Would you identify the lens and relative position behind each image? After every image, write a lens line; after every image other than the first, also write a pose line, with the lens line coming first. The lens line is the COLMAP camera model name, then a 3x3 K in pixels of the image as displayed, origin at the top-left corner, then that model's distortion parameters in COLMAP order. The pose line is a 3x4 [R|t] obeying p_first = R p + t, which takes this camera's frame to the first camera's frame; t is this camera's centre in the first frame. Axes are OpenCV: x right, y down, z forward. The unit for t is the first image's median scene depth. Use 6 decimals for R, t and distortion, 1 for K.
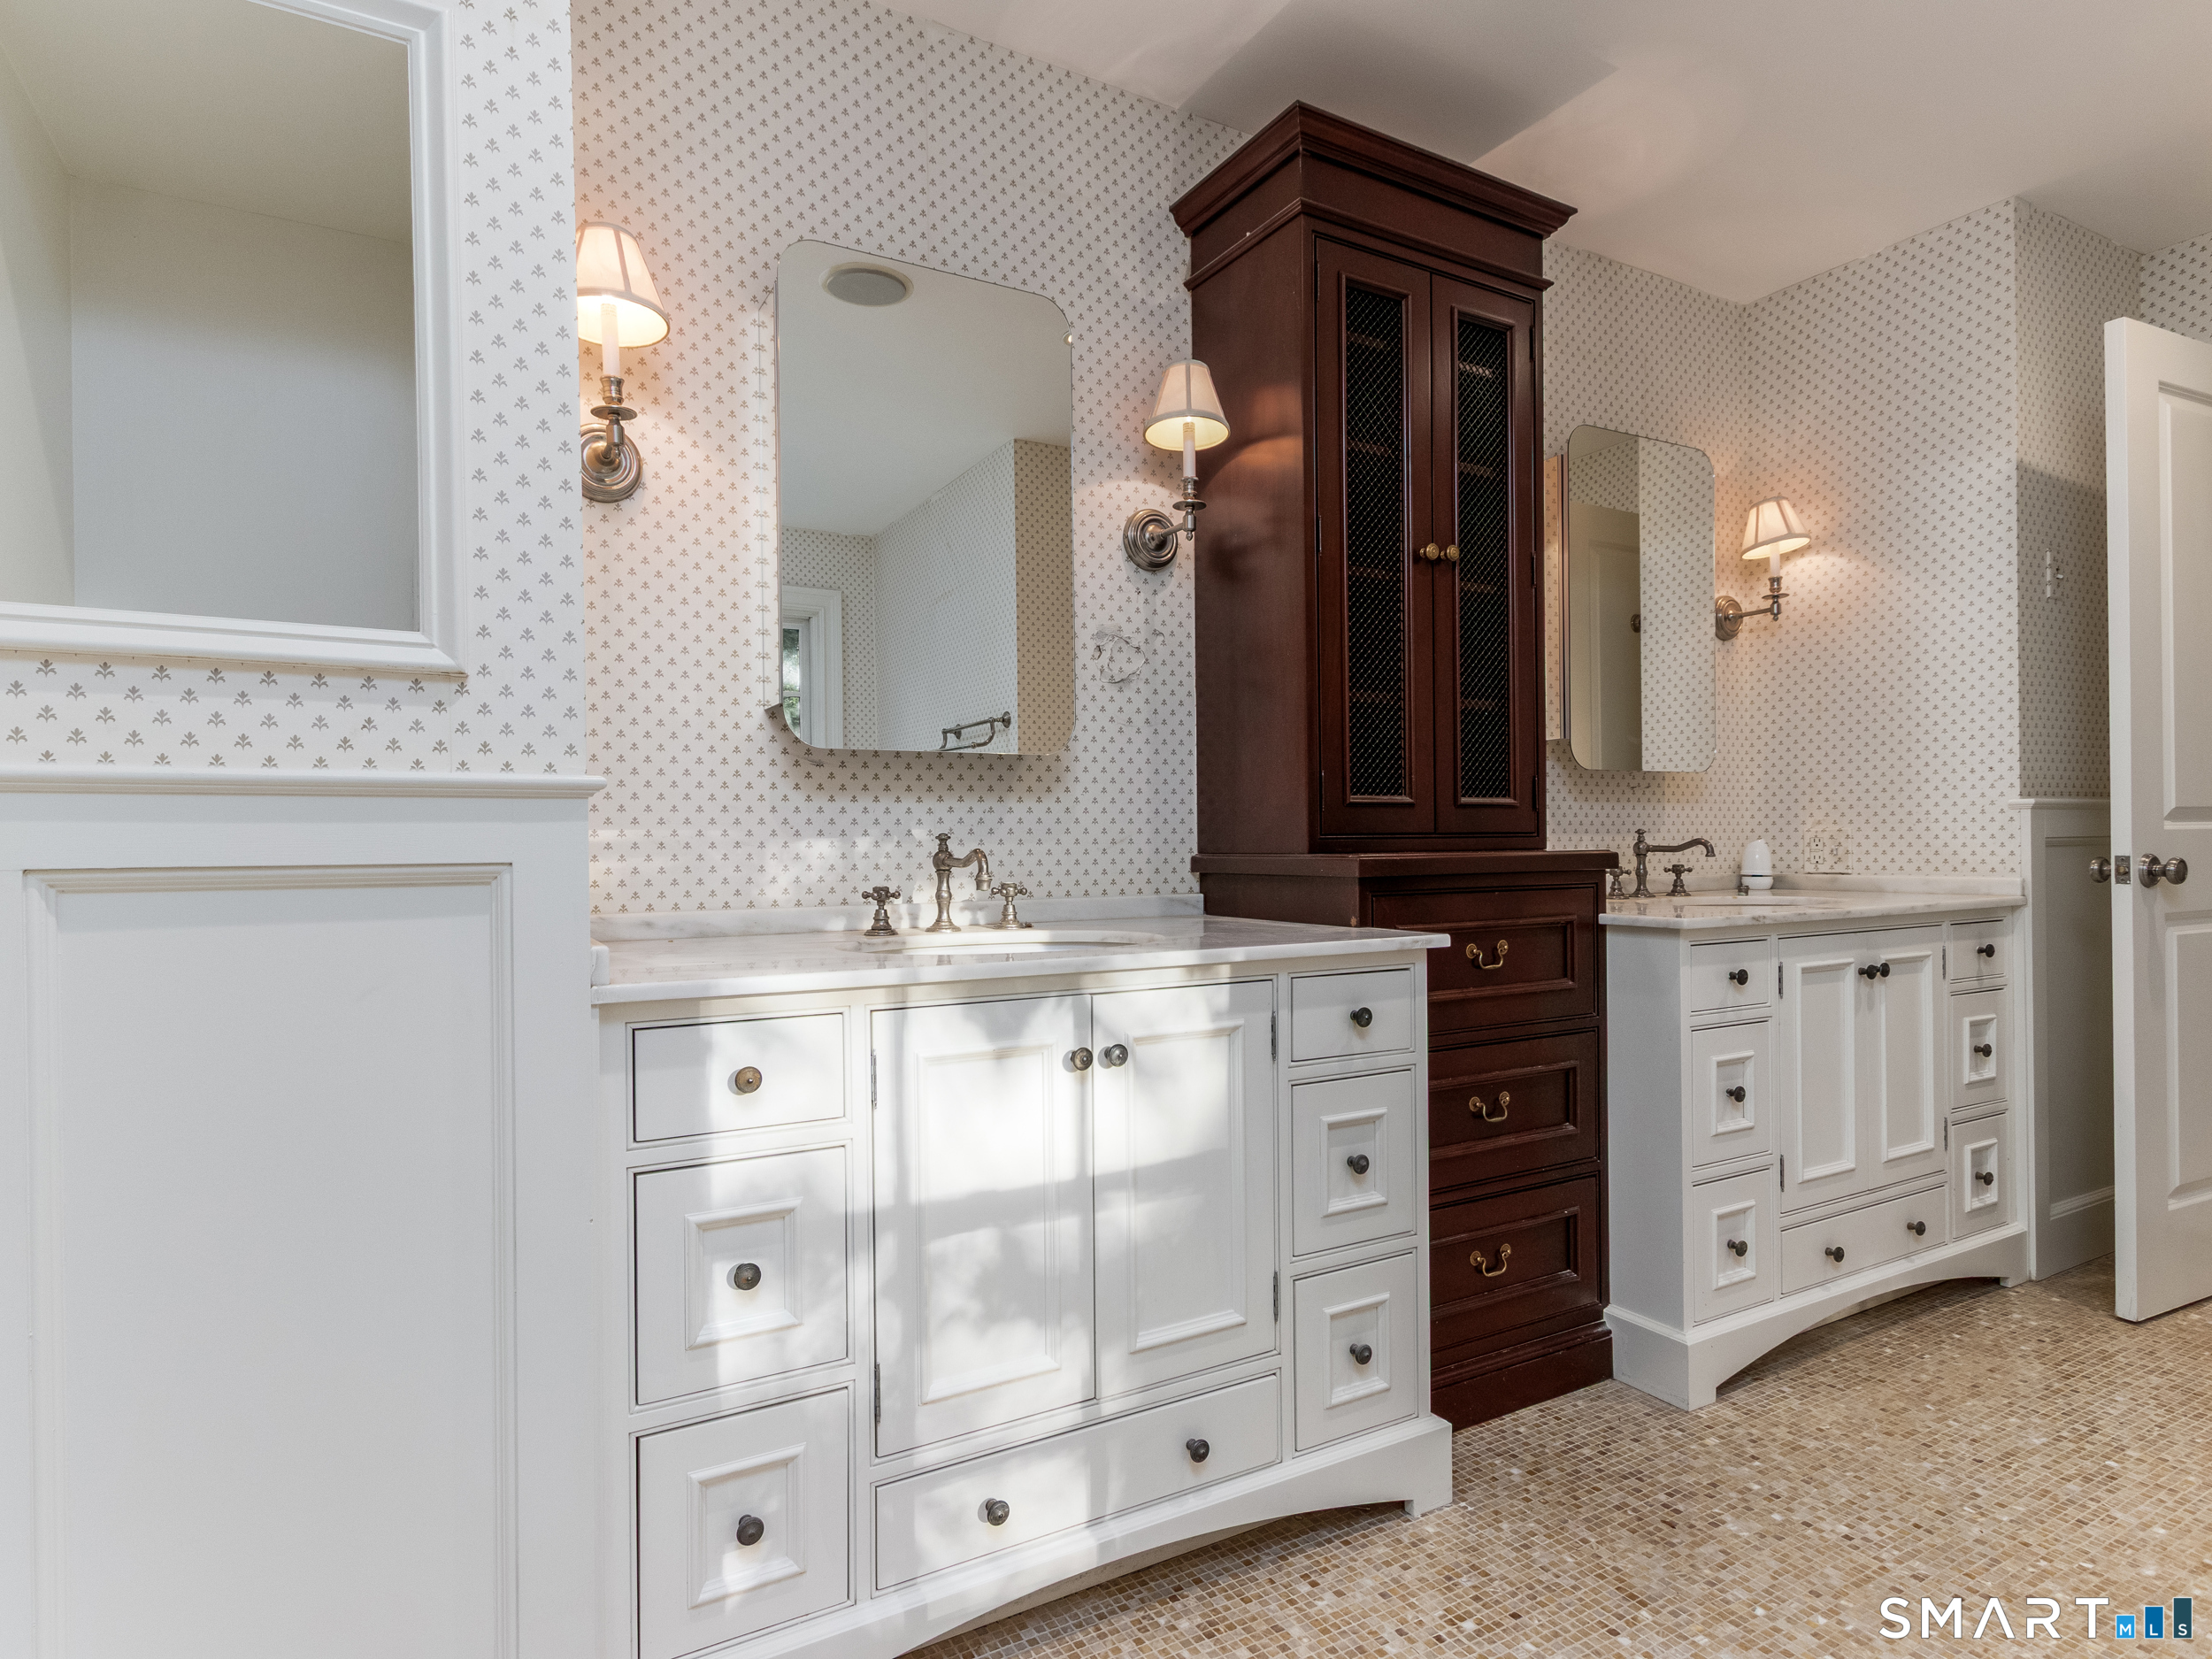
lens RADIAL K [[1194.0, 0, 1100.6], [0, 1194.0, 830.8], [0, 0, 1]] dist [0.004435, 0.000598]
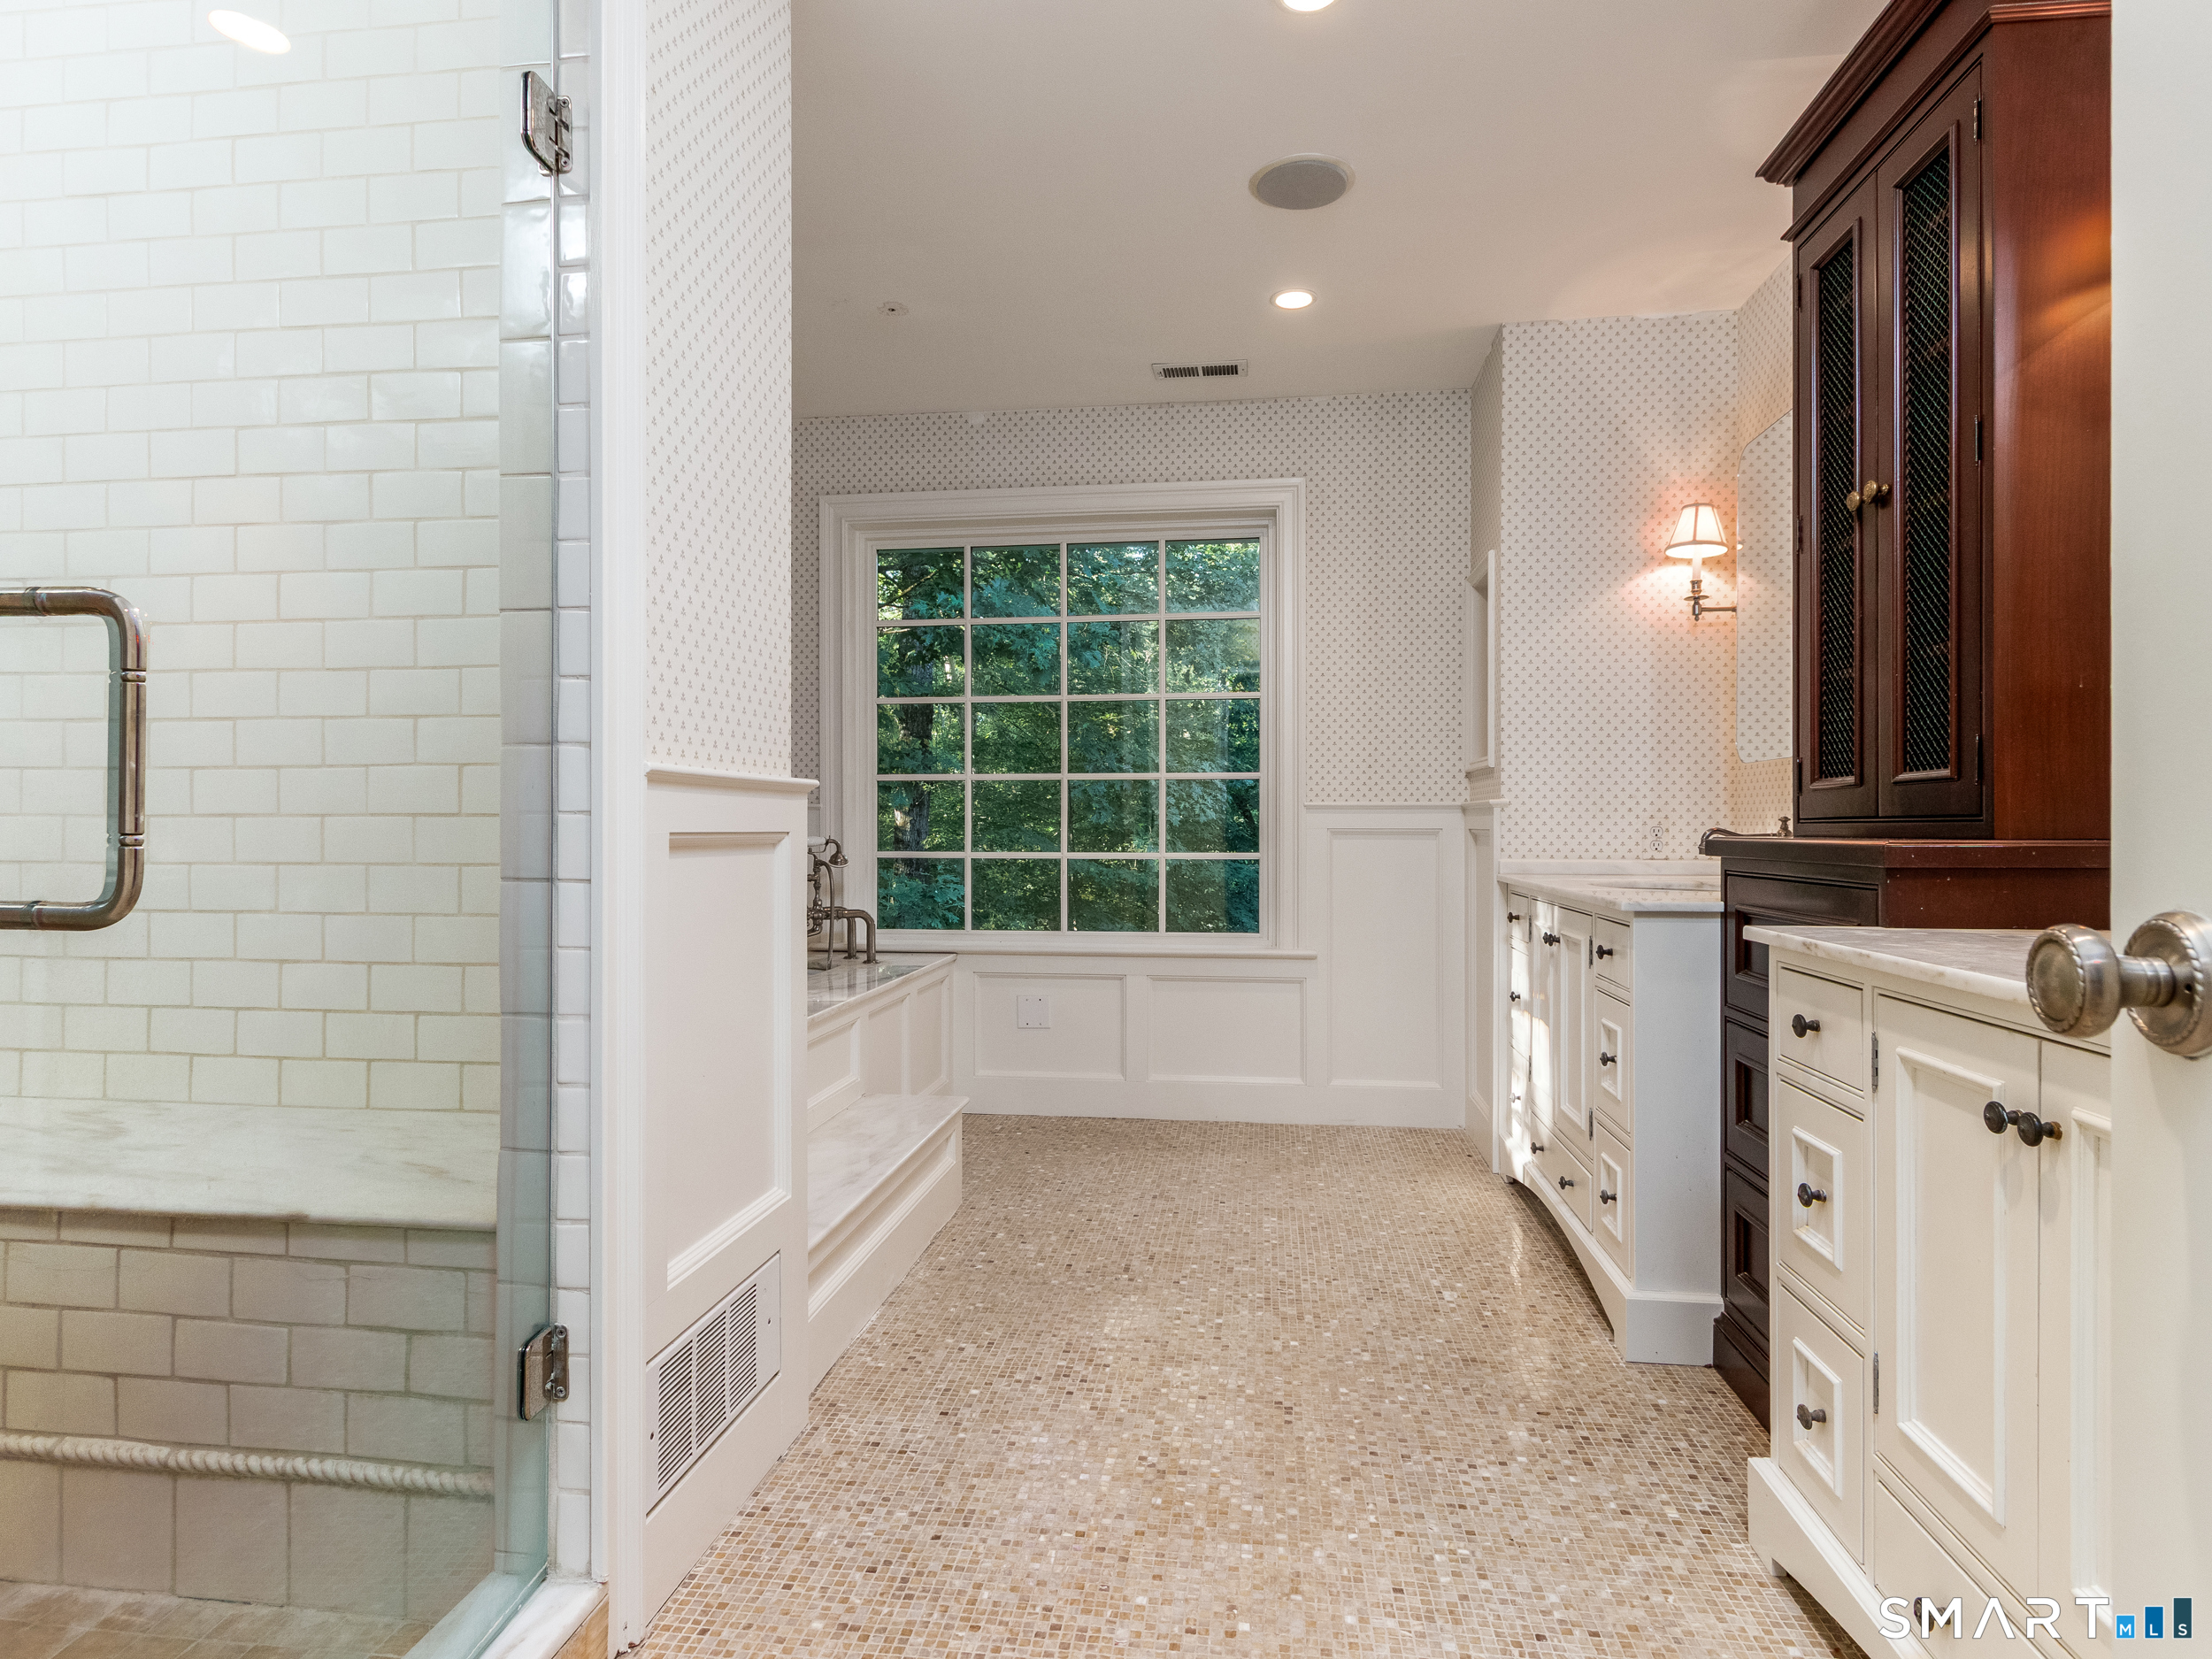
lens RADIAL K [[1194.0, 0, 1102.7], [0, 1194.0, 822.7], [0, 0, 1]] dist [0.004435, 0.000598]
pose [[-0.598013, 0.004115, -0.801476, 1.641055], [0.001559, 0.999991, 0.003971, 0.004290], [0.801485, 0.001125, -0.598014, 1.340885]]
